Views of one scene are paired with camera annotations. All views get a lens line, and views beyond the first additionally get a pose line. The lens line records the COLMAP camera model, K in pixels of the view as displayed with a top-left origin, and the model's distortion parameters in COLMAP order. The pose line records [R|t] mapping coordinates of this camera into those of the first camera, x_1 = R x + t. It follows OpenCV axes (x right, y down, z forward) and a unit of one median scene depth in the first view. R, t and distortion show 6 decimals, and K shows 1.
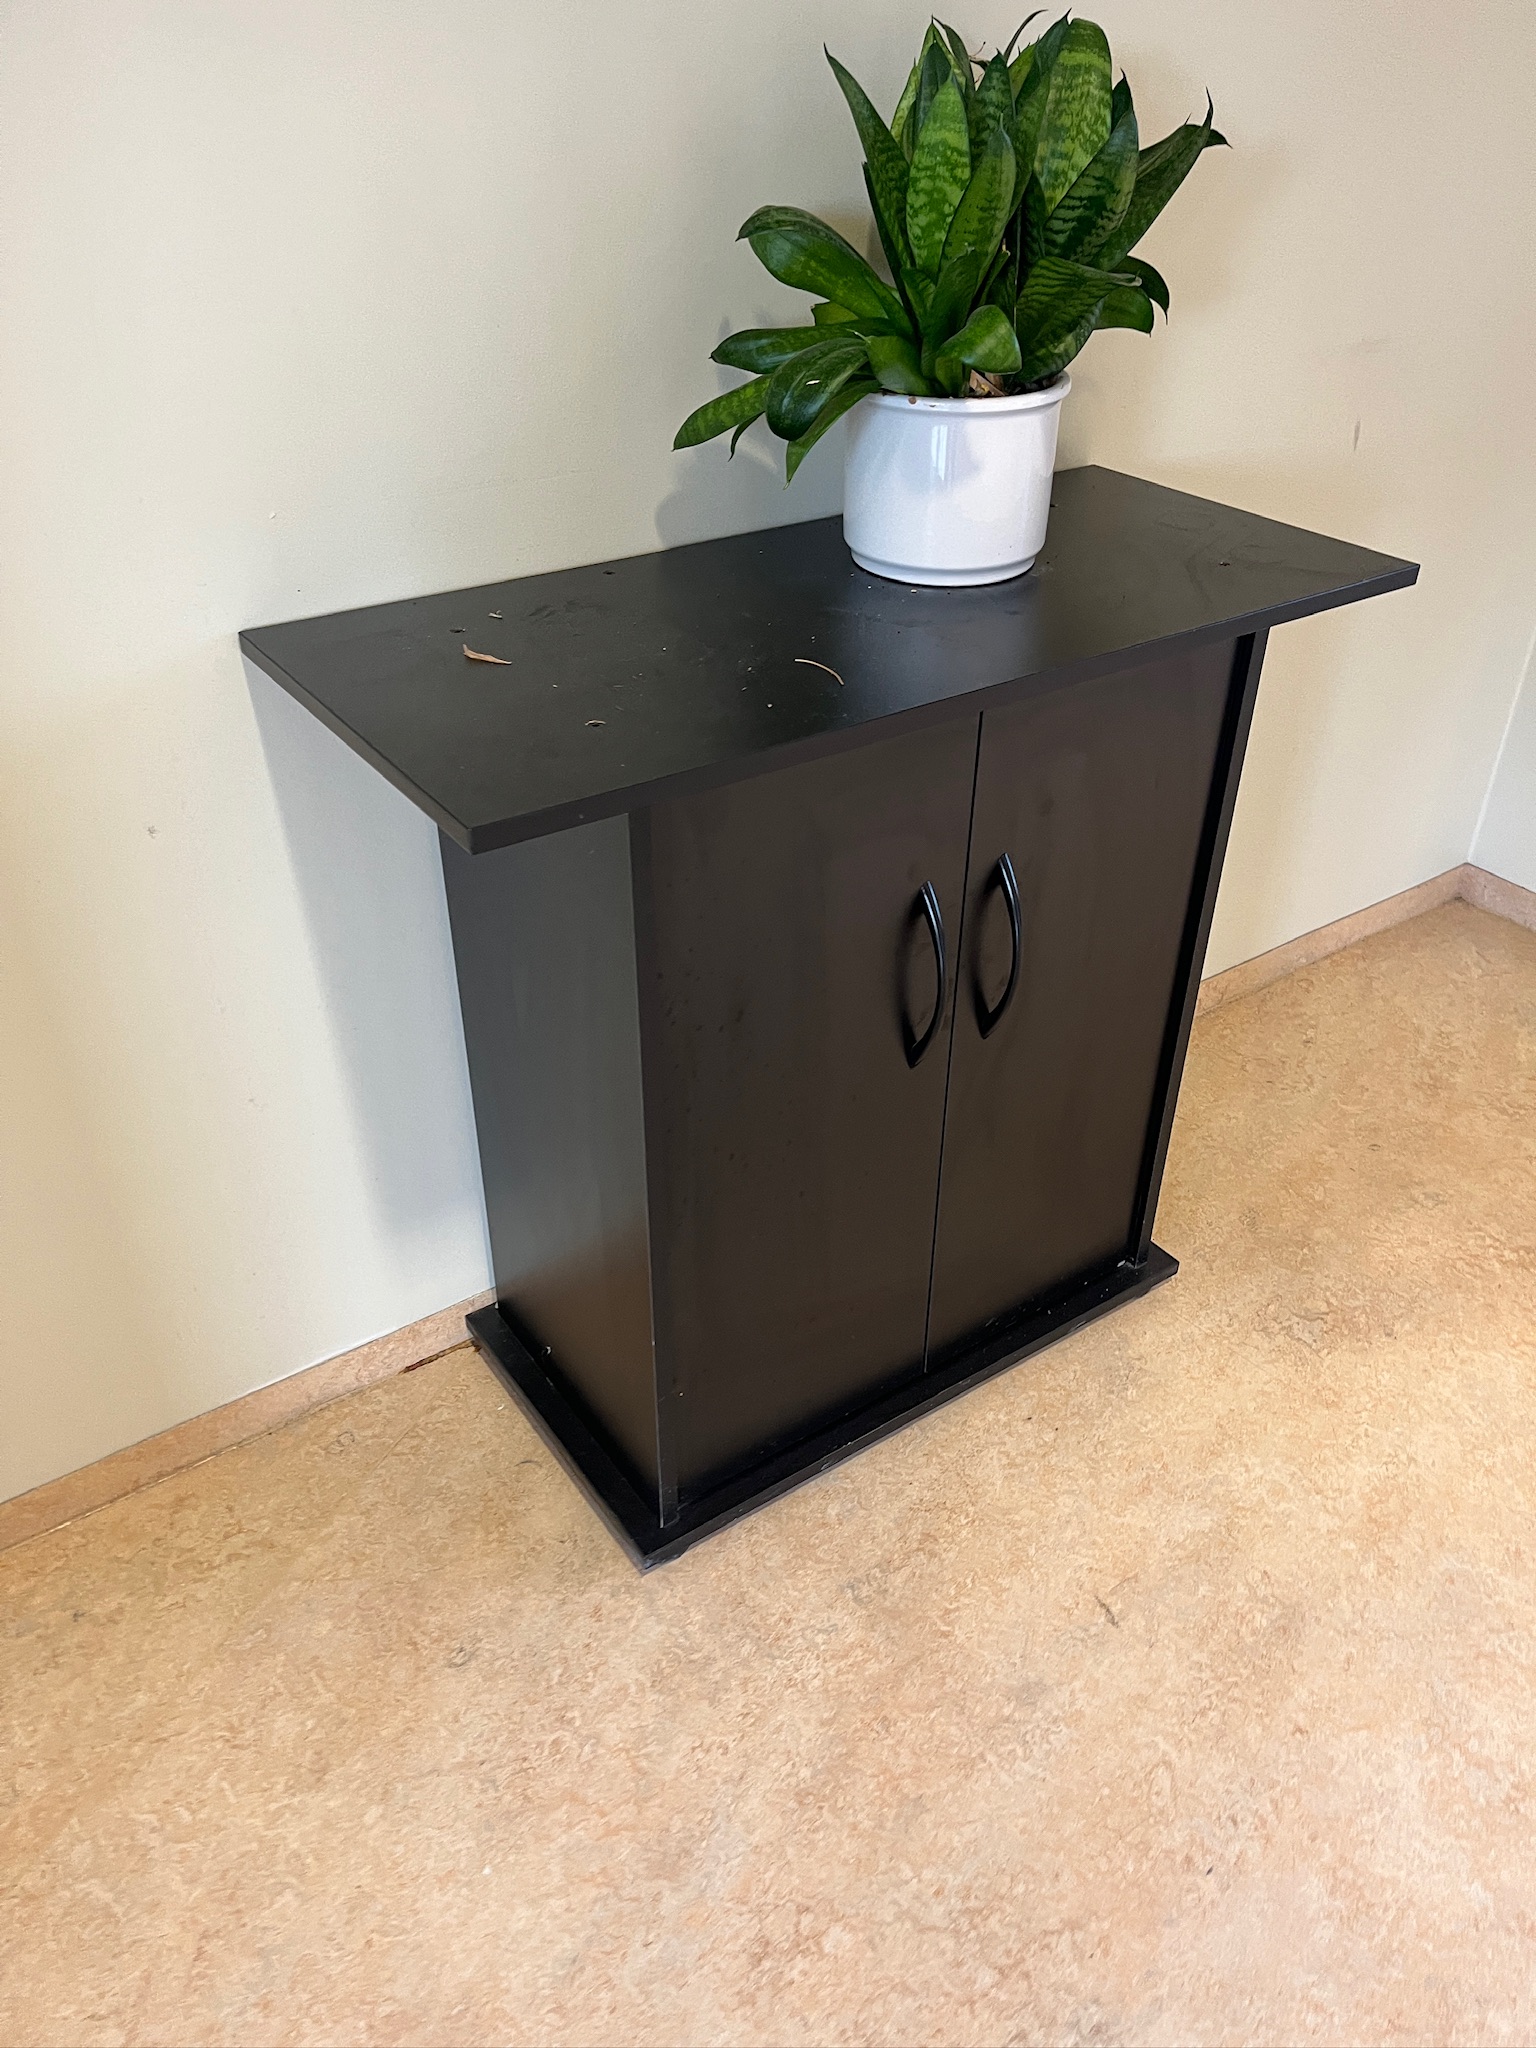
lens RADIAL K [[1574.5, 0, 782.6], [0, 1574.5, 1064.8], [0, 0, 1]] dist [0.062496, -0.099770]
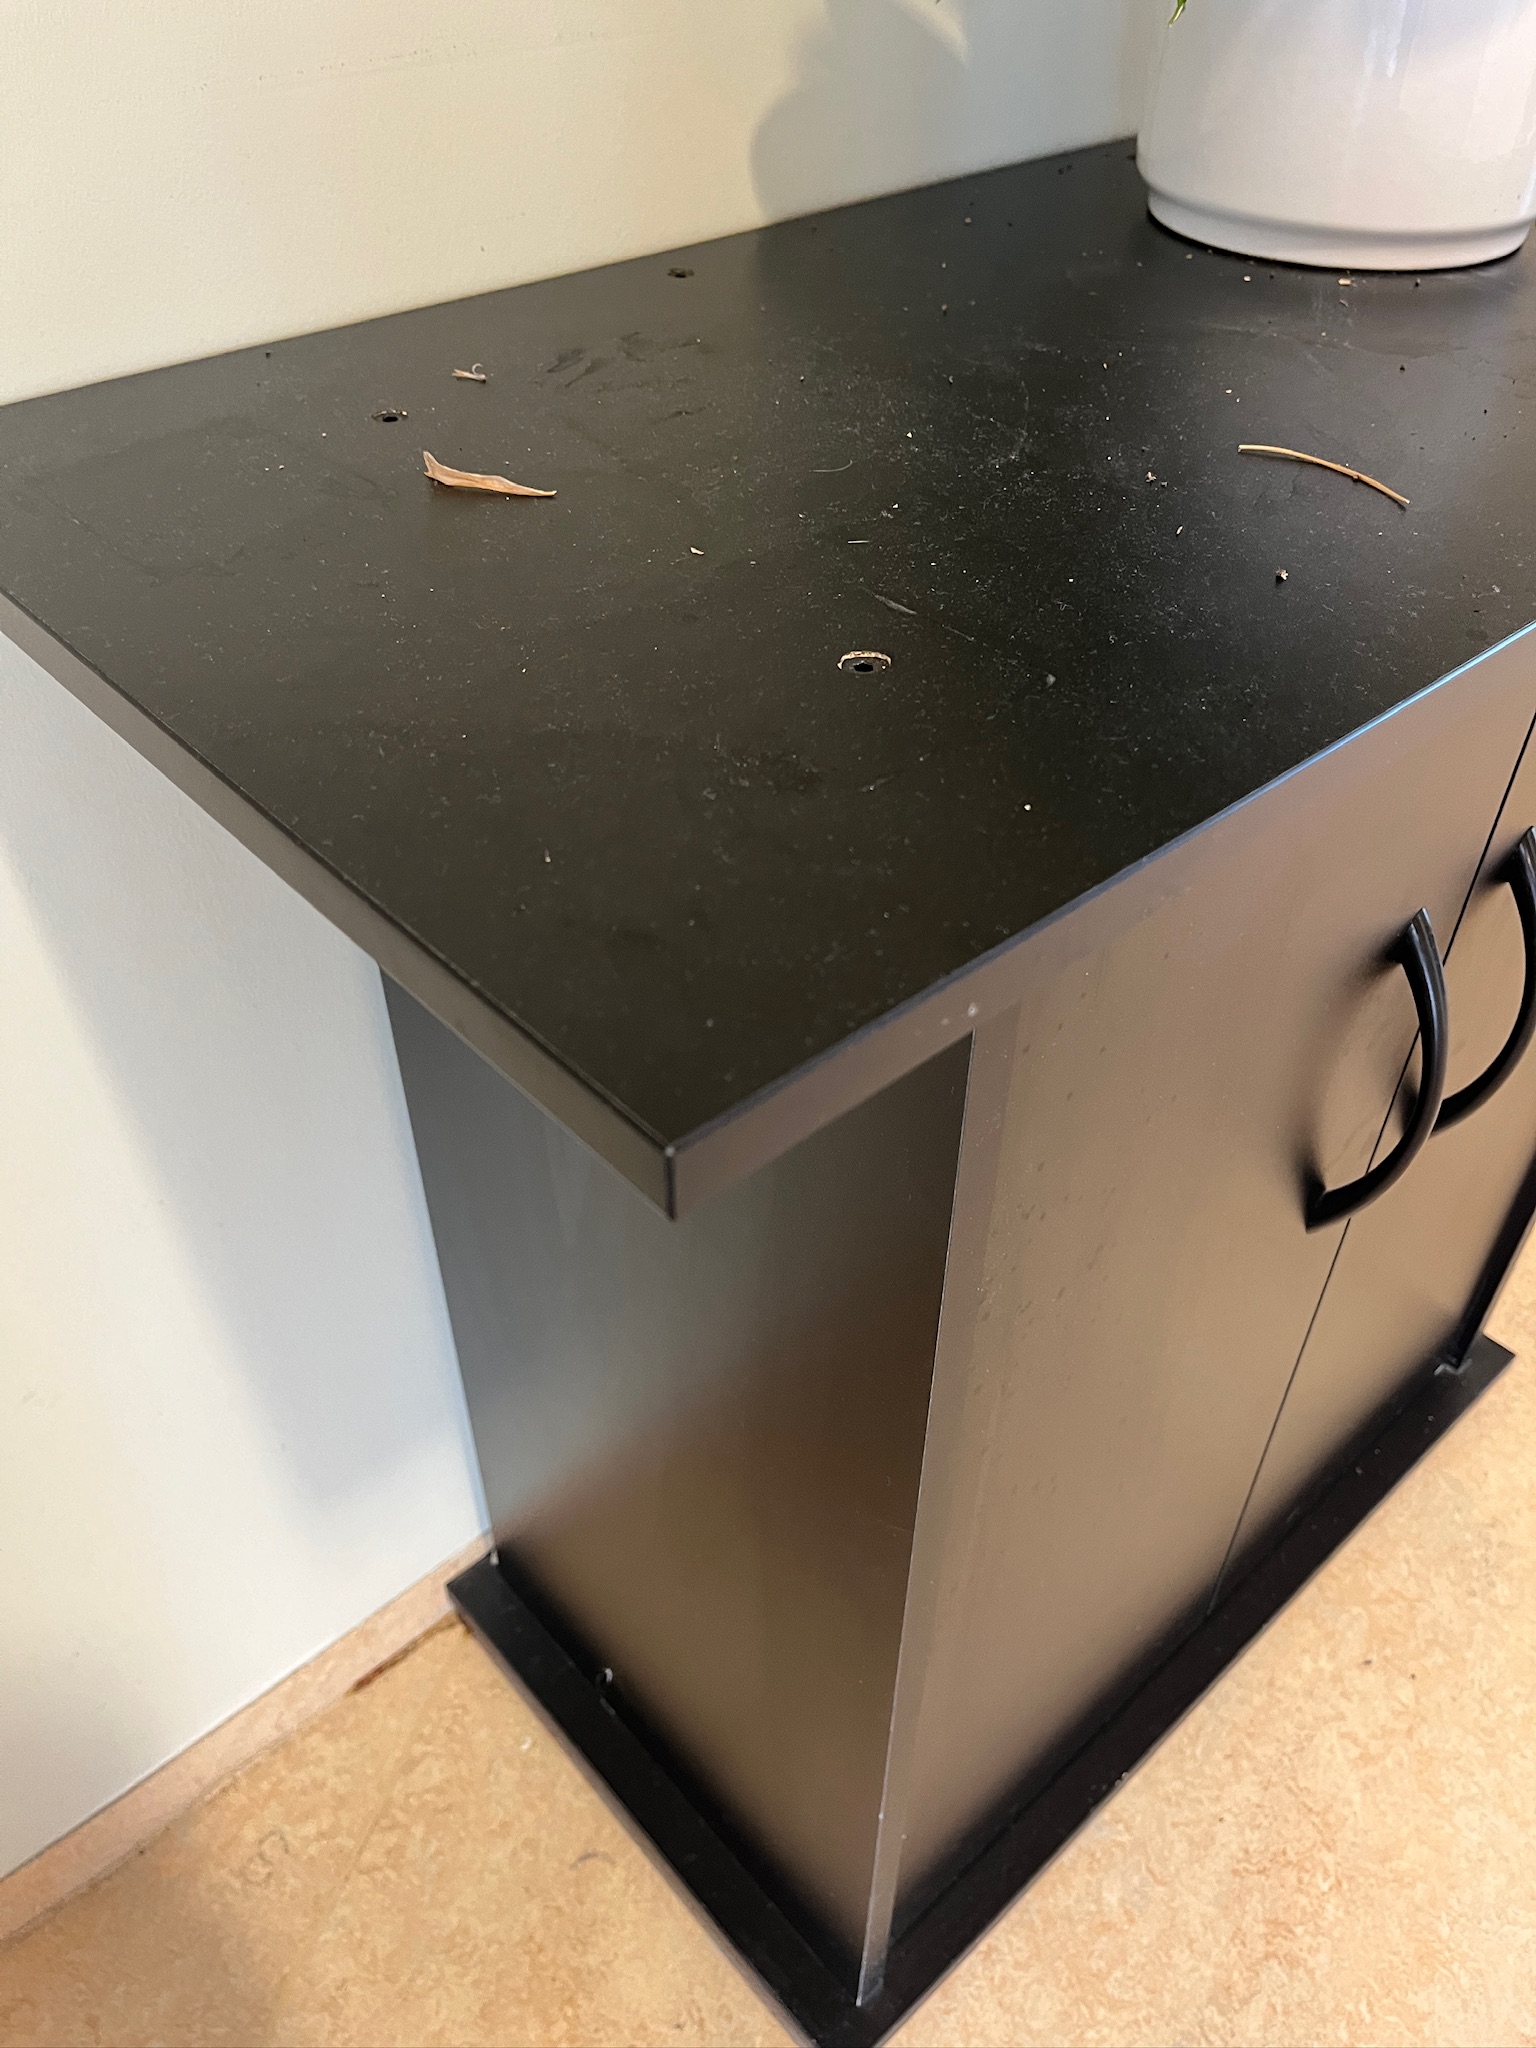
lens RADIAL K [[1574.5, 0, 783.4], [0, 1574.5, 1037.6], [0, 0, 1]] dist [0.062496, -0.099770]
pose [[0.991907, -0.083800, 0.095383, -0.124164], [0.072944, 0.991015, 0.112108, -0.121096], [-0.103920, -0.104243, 0.989108, 0.446986]]
